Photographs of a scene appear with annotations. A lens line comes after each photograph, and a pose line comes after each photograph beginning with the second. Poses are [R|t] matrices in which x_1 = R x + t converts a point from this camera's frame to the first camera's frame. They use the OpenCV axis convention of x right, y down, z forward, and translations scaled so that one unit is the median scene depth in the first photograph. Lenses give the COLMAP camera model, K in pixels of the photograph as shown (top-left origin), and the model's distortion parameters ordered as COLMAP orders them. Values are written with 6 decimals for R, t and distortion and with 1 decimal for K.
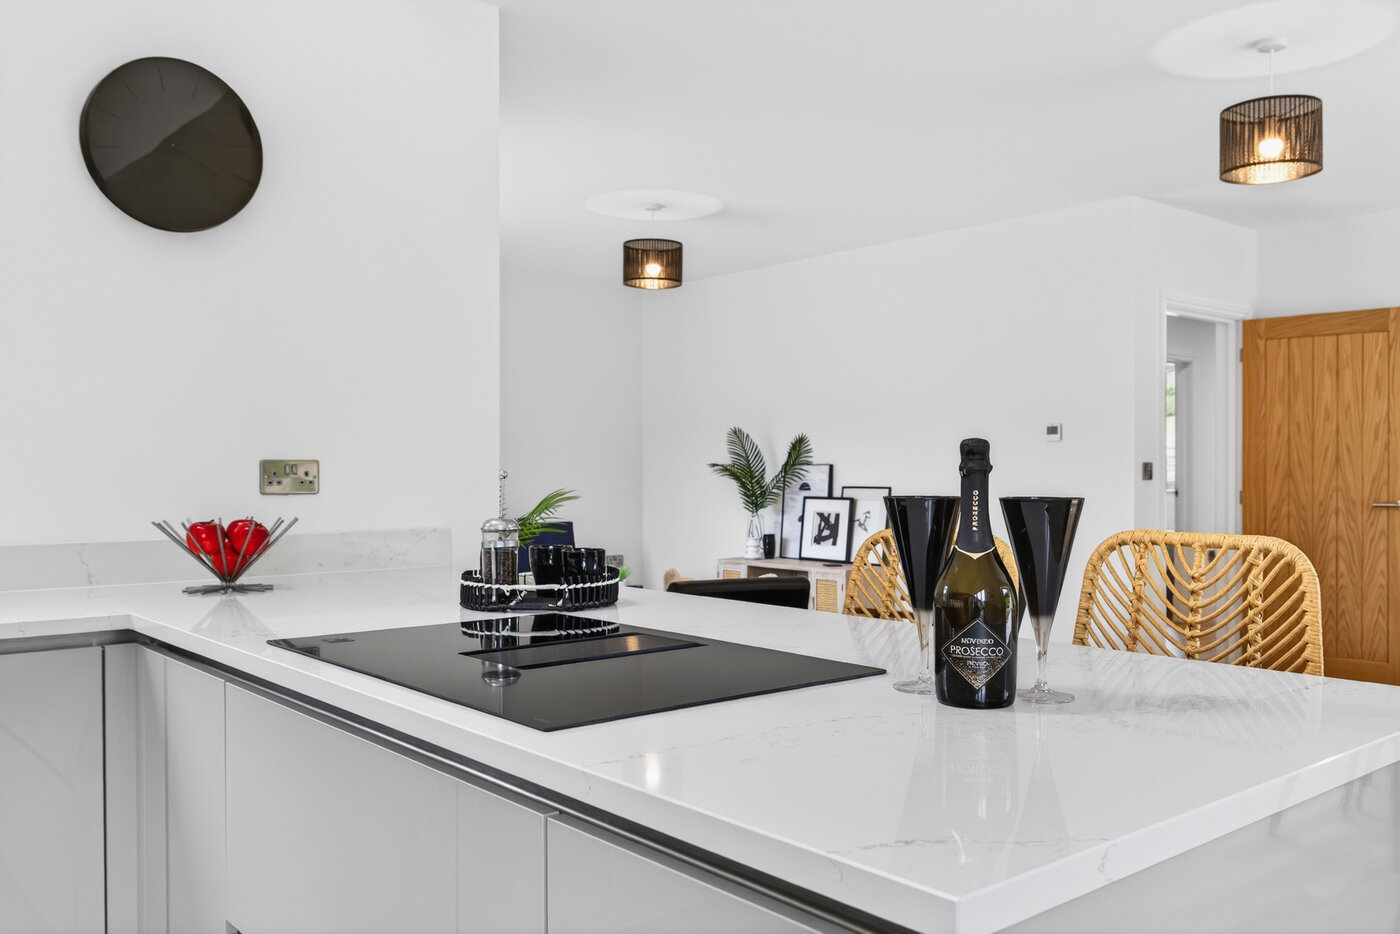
lens RADIAL K [[1117.7, 0, 700.0], [0, 1117.7, 467.0], [0, 0, 1]] dist [-0.001337, -0.001225]
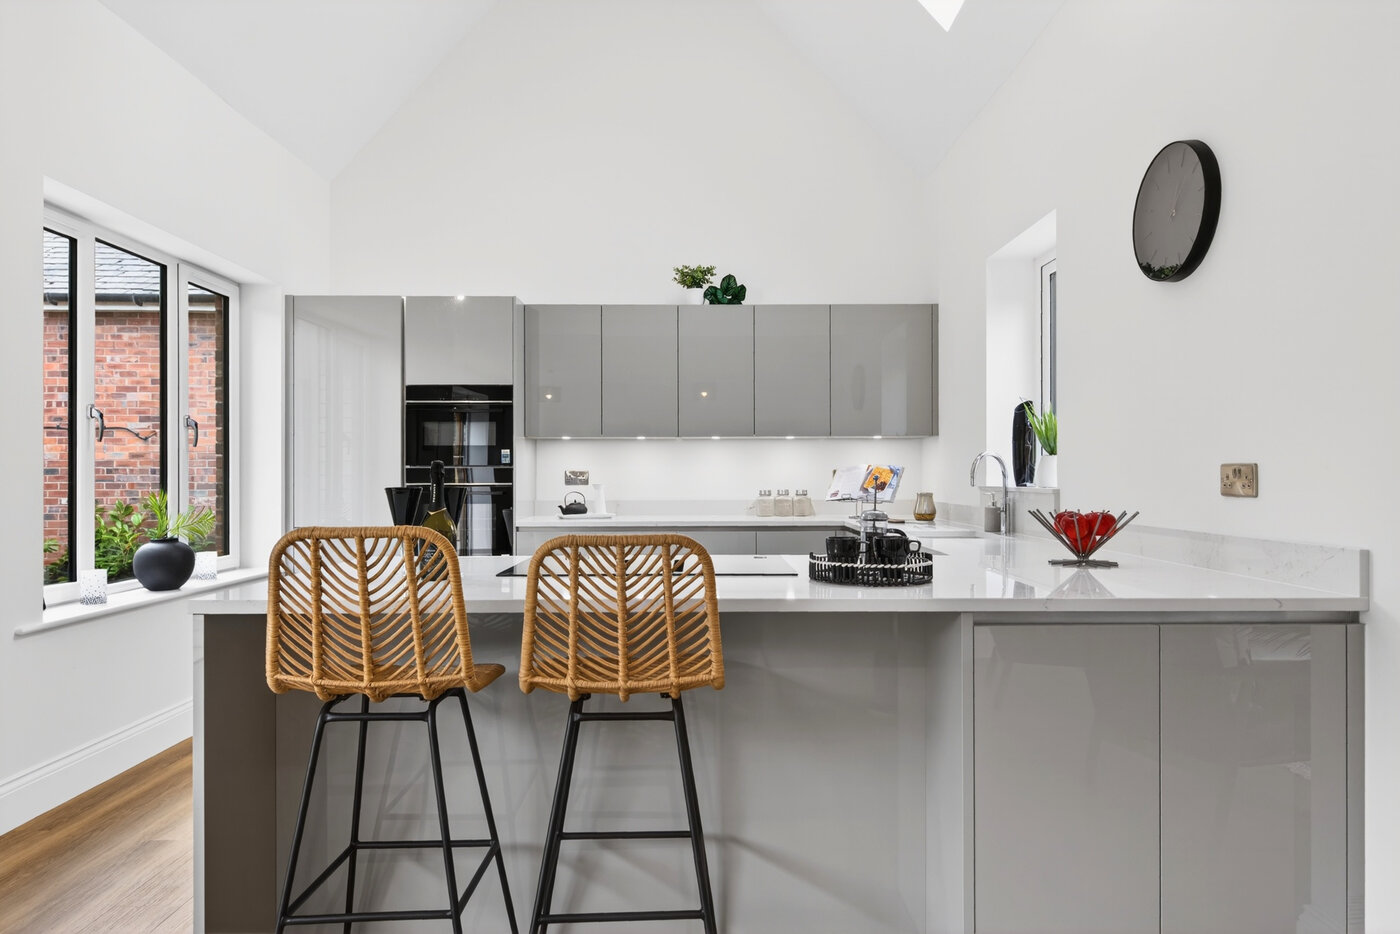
lens RADIAL K [[870.1, 0, 700.0], [0, 870.1, 467.0], [0, 0, 1]] dist [0.002224, -0.000155]
pose [[-0.625971, -0.006909, -0.779816, 0.669400], [0.004709, 0.999909, -0.012638, 0.006231], [0.779833, -0.011583, -0.625881, 1.274897]]
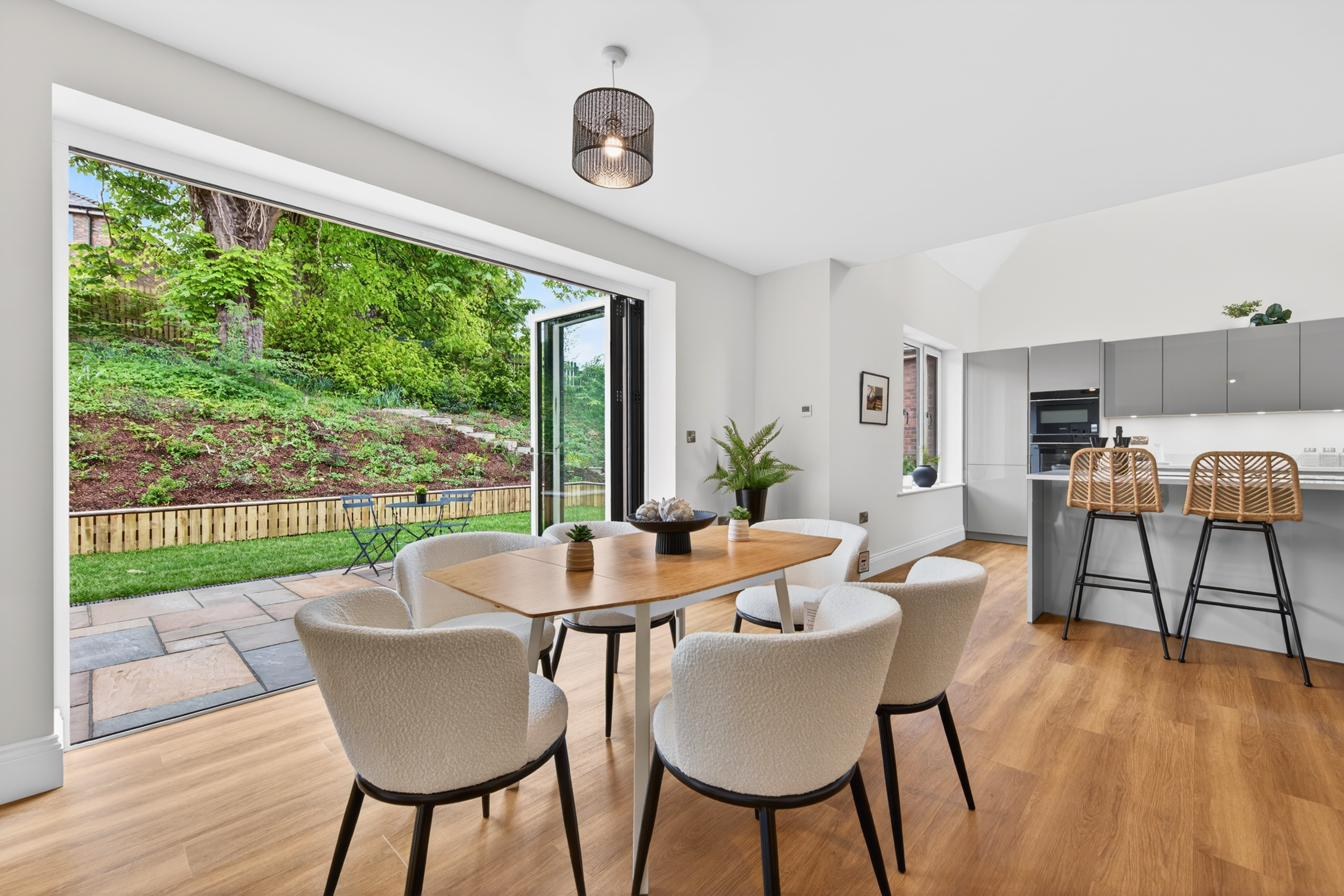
lens RADIAL K [[550.6, 0, 672.0], [0, 550.6, 448.0], [0, 0, 1]] dist [-0.001438, -0.000537]
pose [[-0.992019, -0.002529, -0.126060, 1.408265], [-0.001967, 0.999988, -0.004586, 0.050380], [0.126070, -0.004301, -0.992012, 1.717610]]
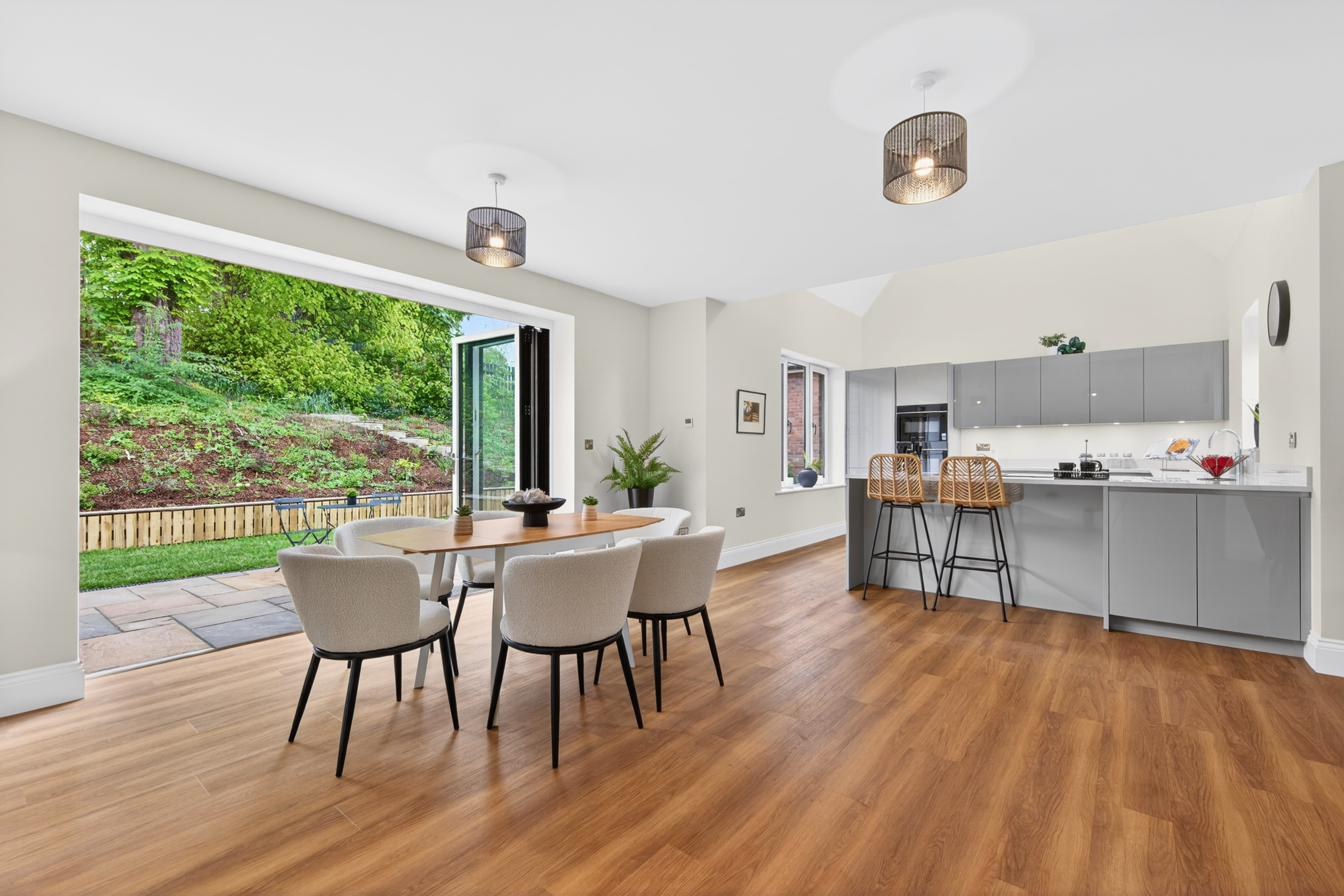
lens RADIAL K [[573.4, 0, 672.0], [0, 573.4, 448.0], [0, 0, 1]] dist [-0.000192, -0.000448]
pose [[-0.977913, -0.004155, -0.208971, 1.283392], [-0.001270, 0.999902, -0.013938, 0.049942], [0.209008, -0.013365, -0.977823, 2.145221]]
